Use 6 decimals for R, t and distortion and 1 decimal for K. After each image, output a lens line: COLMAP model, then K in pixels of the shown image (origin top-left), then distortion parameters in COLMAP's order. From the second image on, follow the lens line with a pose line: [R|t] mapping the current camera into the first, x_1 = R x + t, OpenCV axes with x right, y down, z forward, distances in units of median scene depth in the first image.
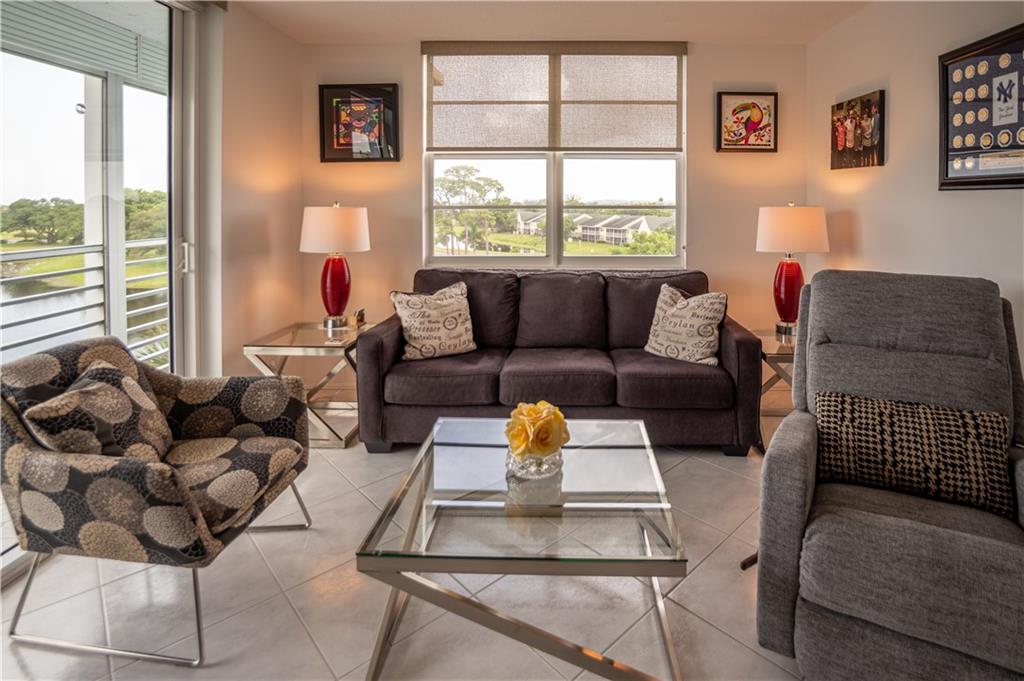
lens RADIAL K [[490.1, 0, 555.8], [0, 490.1, 210.3], [0, 0, 1]] dist [-0.033728, 0.003804]
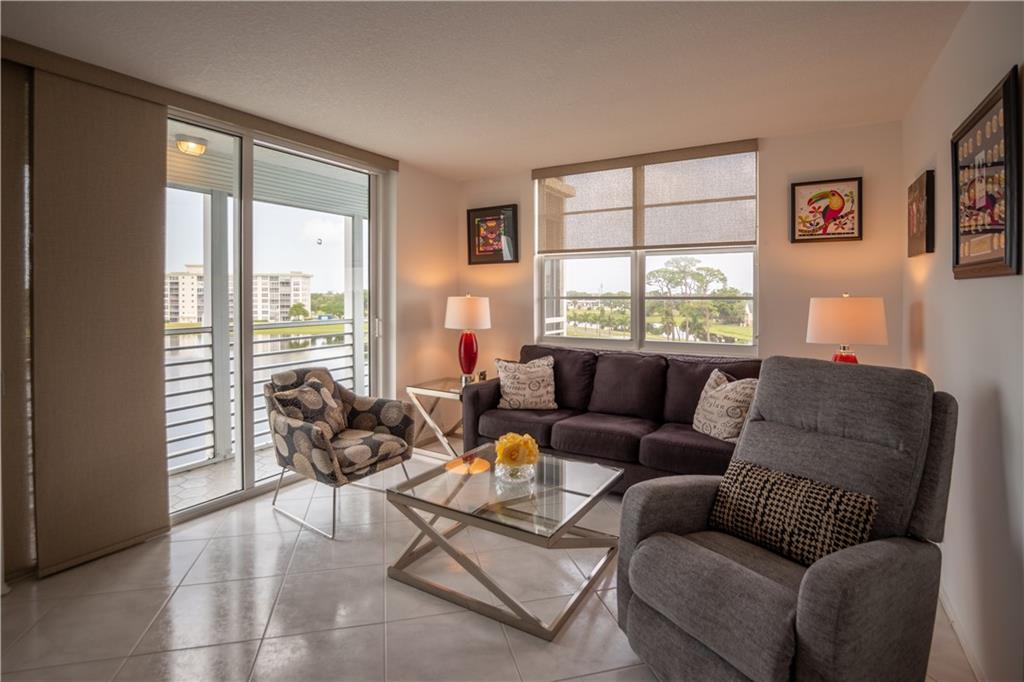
lens RADIAL K [[490.1, 0, 540.1], [0, 490.1, 289.1], [0, 0, 1]] dist [-0.033728, 0.003804]
pose [[0.874836, -0.005076, -0.484393, 0.451427], [-0.006381, 0.999738, -0.021999, 0.000807], [0.484377, 0.022337, 0.874574, -0.154480]]
